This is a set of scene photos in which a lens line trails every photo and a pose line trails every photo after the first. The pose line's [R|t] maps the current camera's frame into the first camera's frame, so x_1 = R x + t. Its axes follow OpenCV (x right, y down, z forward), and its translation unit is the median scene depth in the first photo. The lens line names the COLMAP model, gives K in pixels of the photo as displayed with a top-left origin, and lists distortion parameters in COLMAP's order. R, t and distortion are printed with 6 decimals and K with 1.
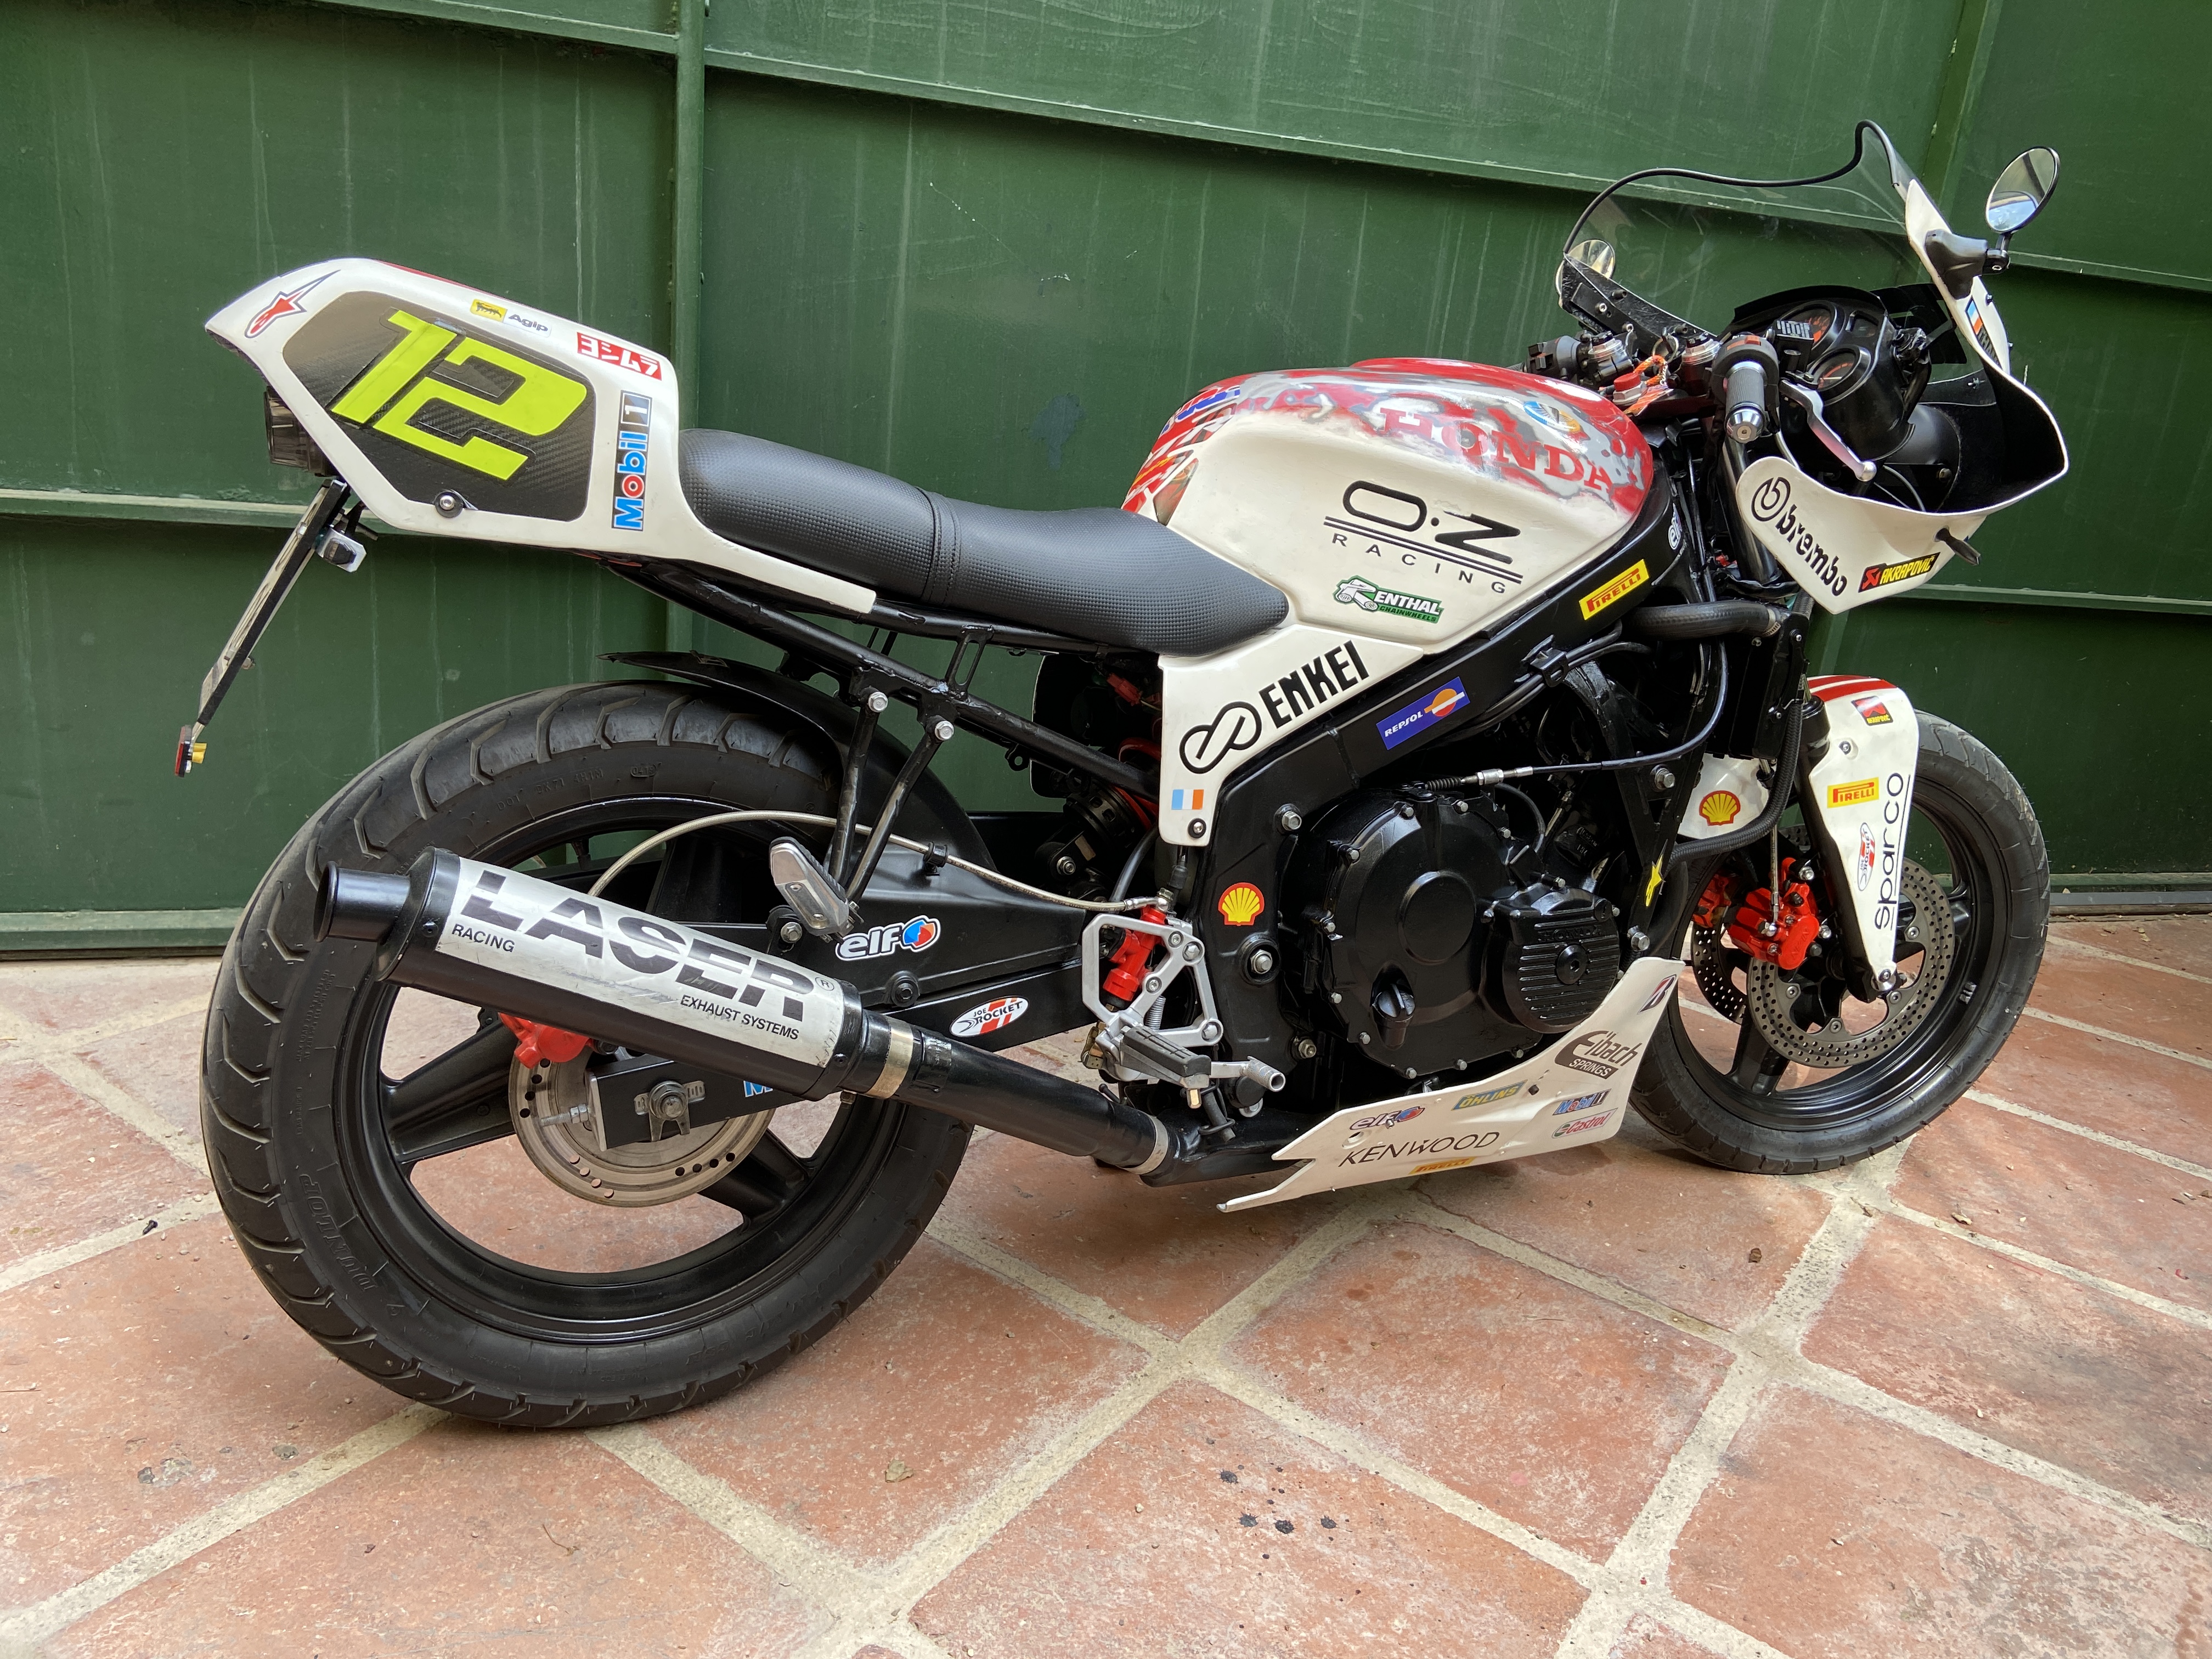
lens RADIAL K [[1608.3, 0, 1099.2], [0, 1608.3, 870.9], [0, 0, 1]] dist [0.068316, 0.005093]
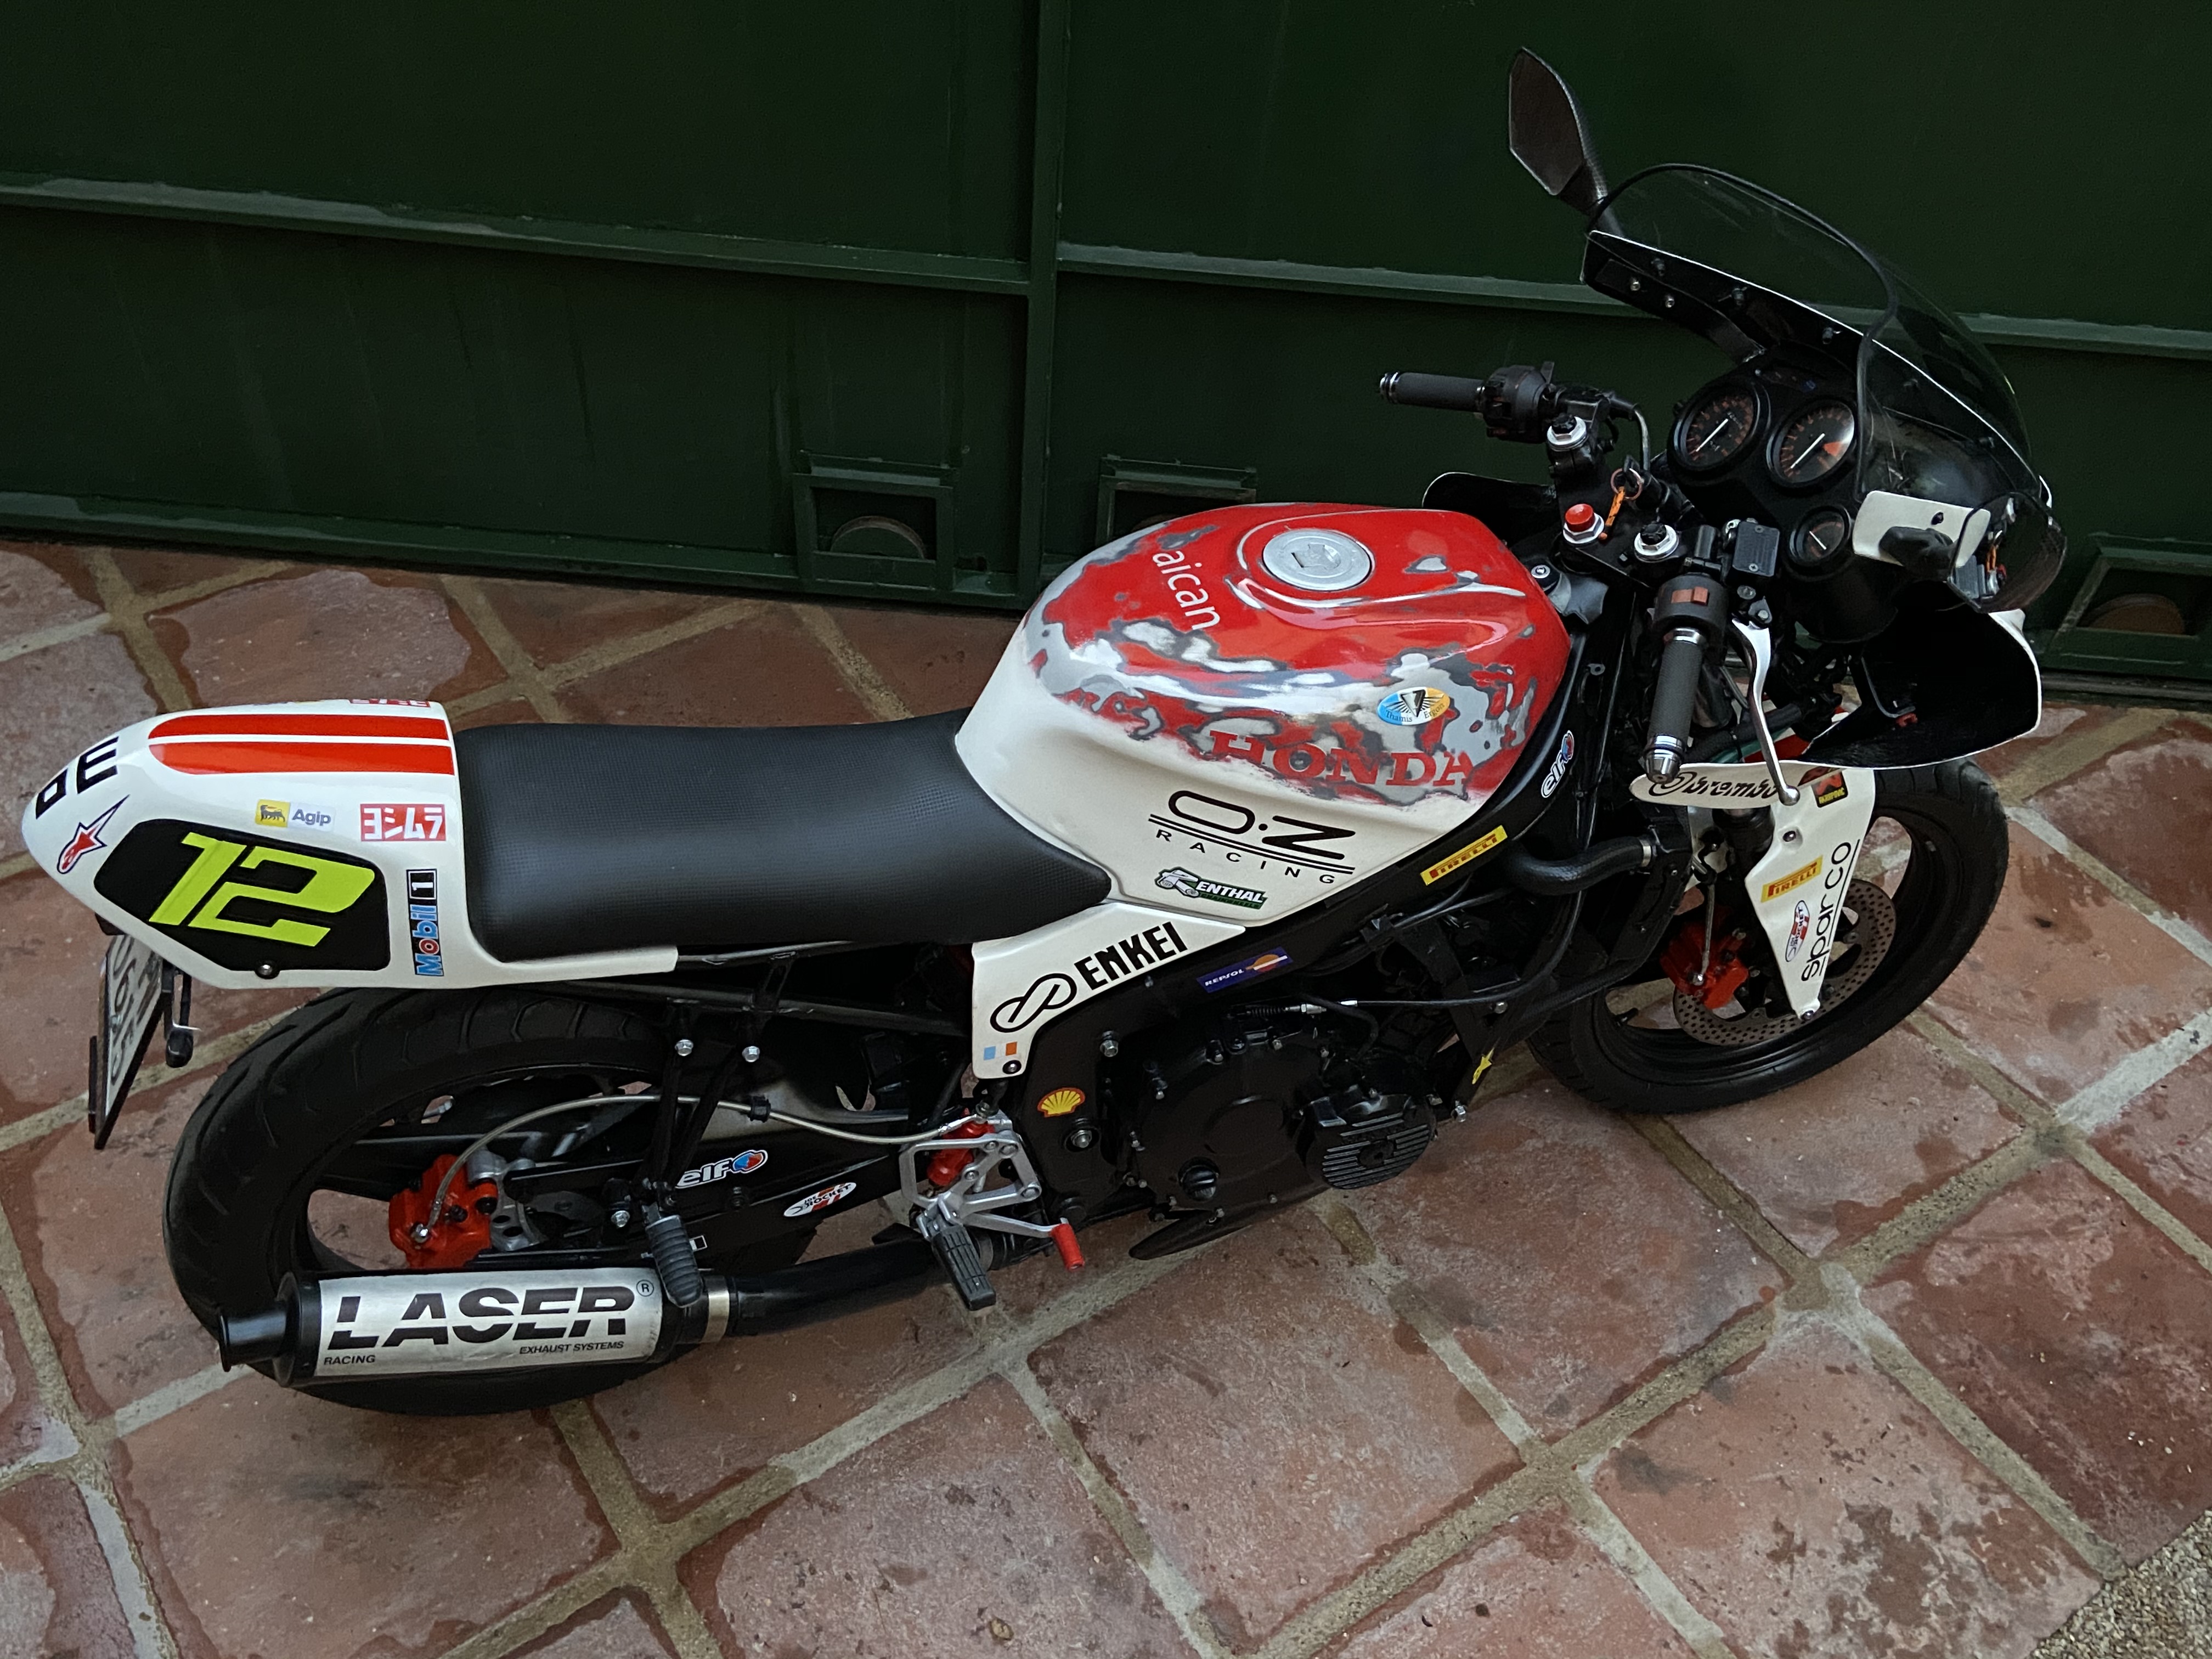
lens RADIAL K [[2015.3, 0, 1106.0], [0, 2015.3, 829.5], [0, 0, 1]] dist [0.059701, -0.007075]
pose [[0.991943, 0.094538, -0.084327, 0.217288], [-0.034604, 0.842543, 0.537516, -0.863804], [0.121865, -0.530268, 0.839026, -0.022873]]
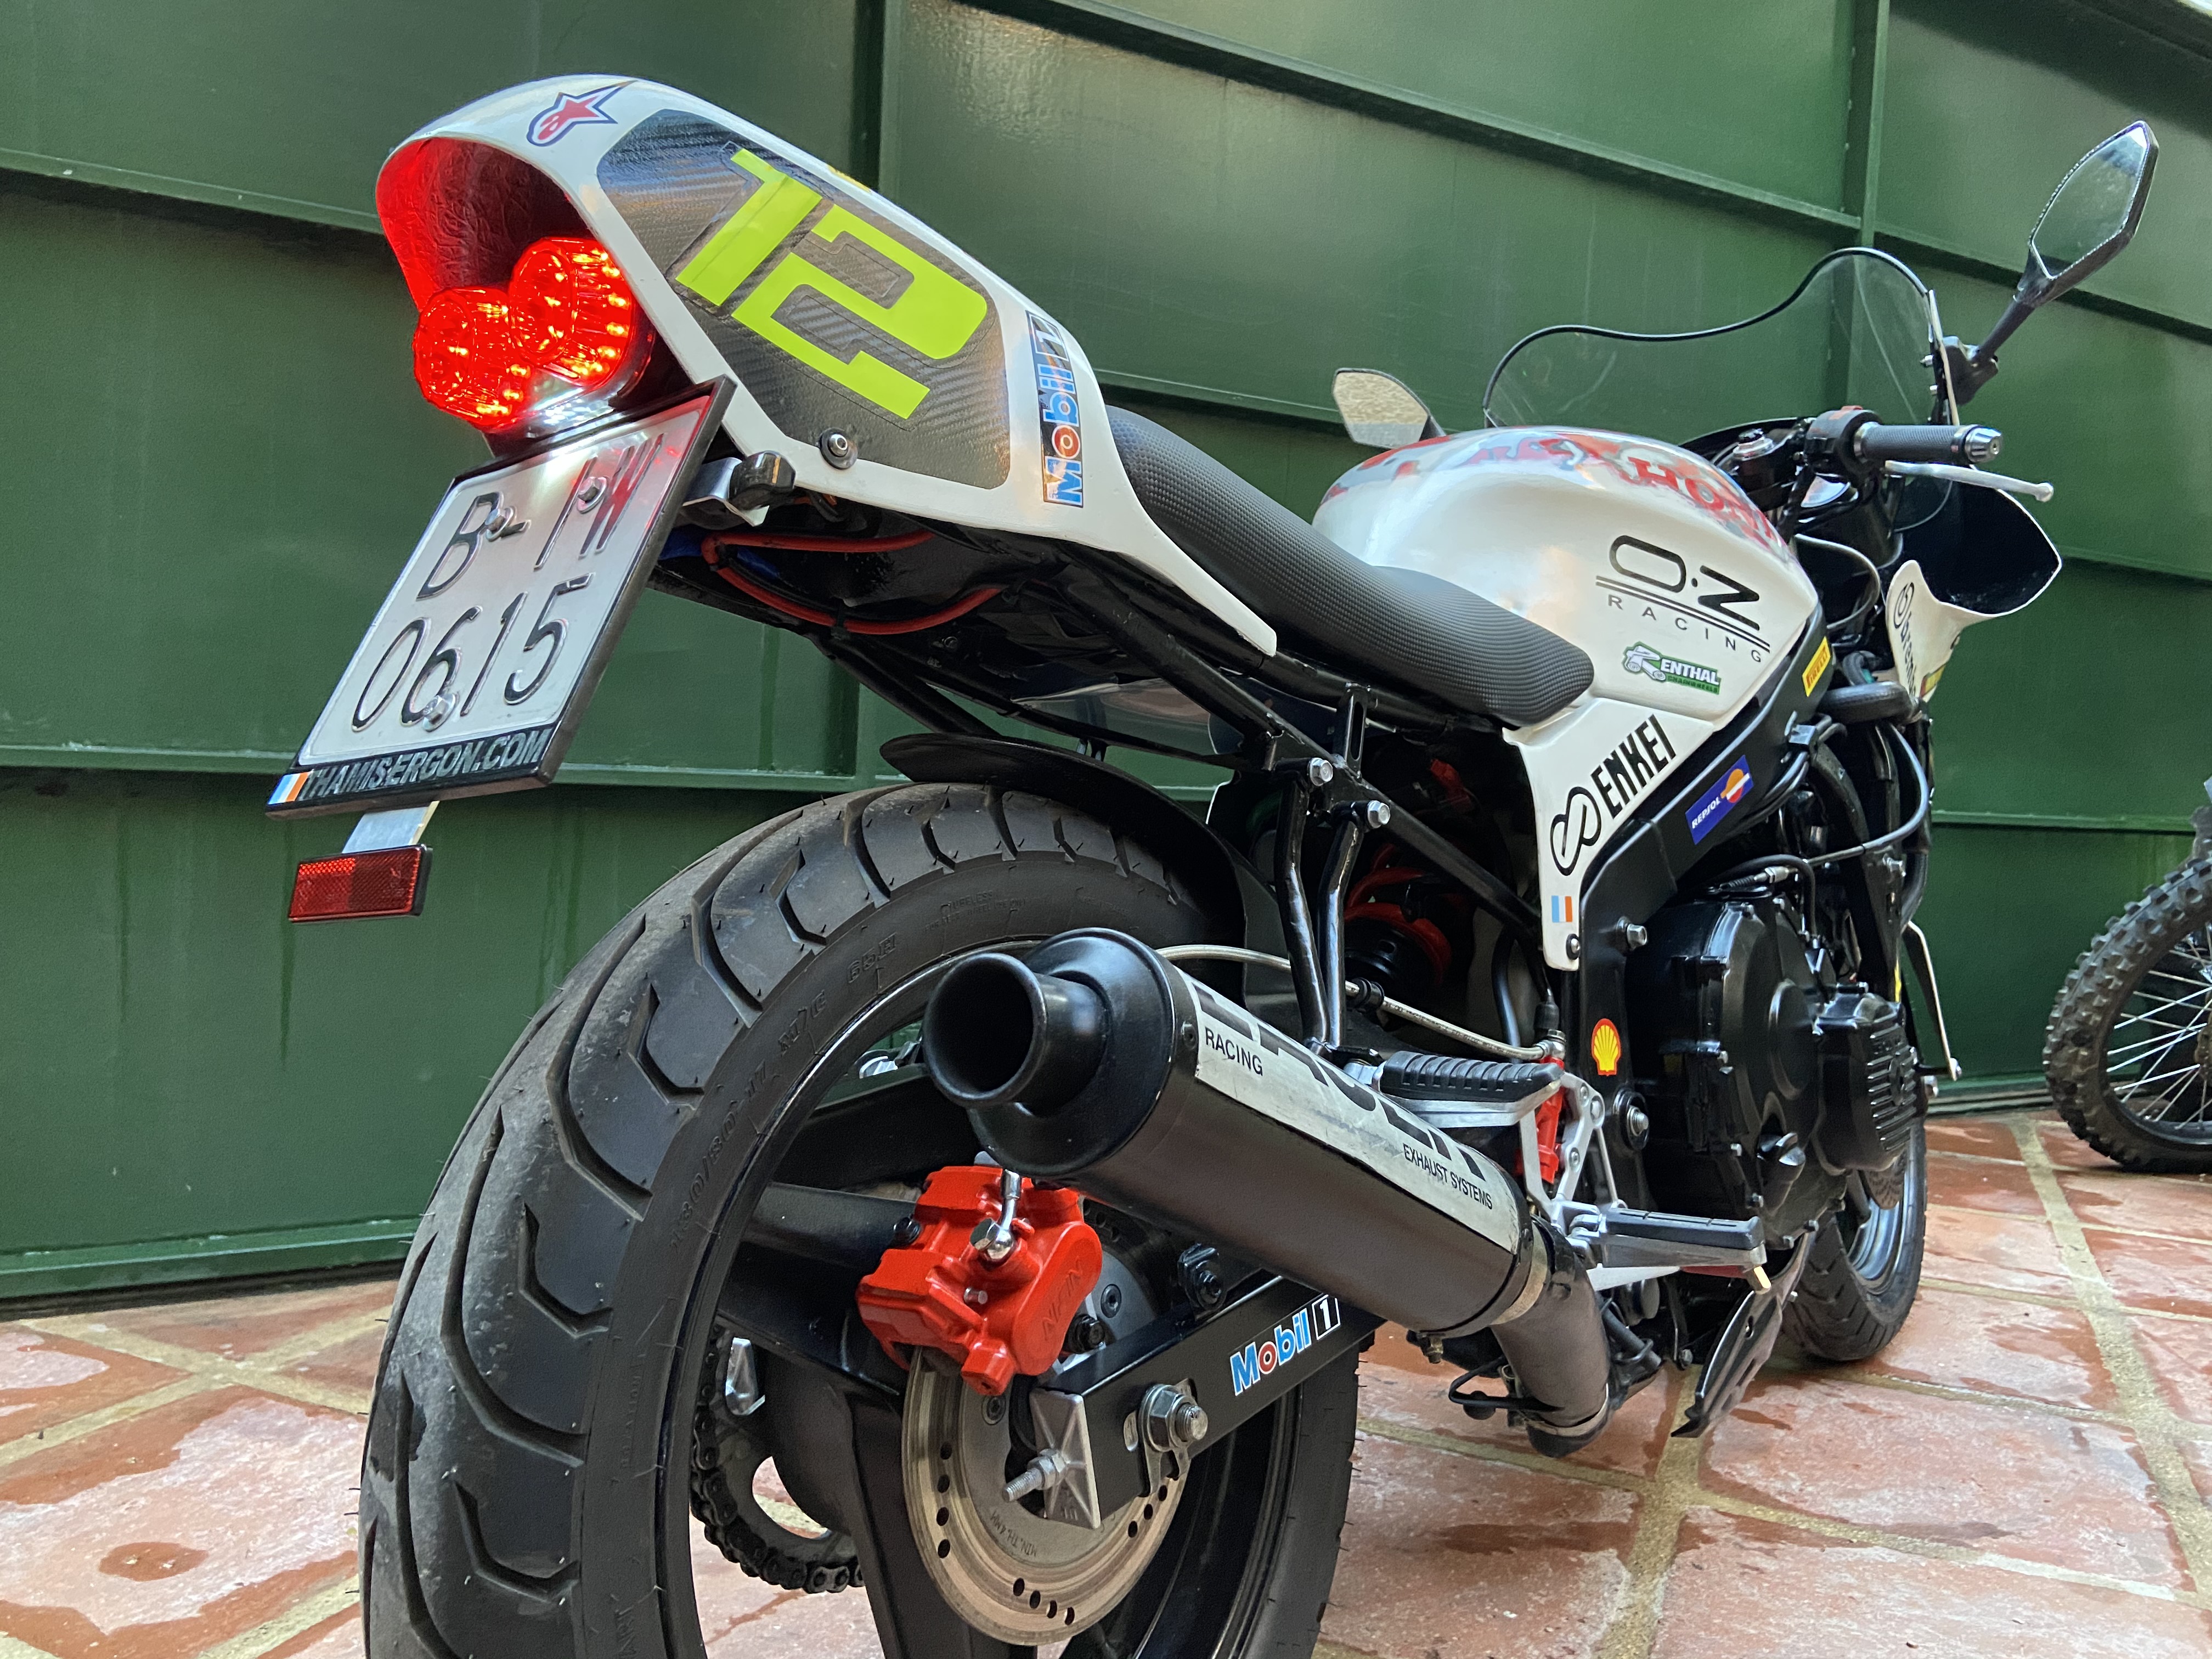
lens RADIAL K [[1670.5, 0, 1106.0], [0, 1670.5, 829.5], [0, 0, 1]] dist [0.153729, -0.214792]
pose [[0.901597, -0.058896, 0.428548, -0.479570], [0.157816, 0.967189, -0.199099, 0.044738], [-0.402761, 0.247139, 0.881309, 0.357671]]
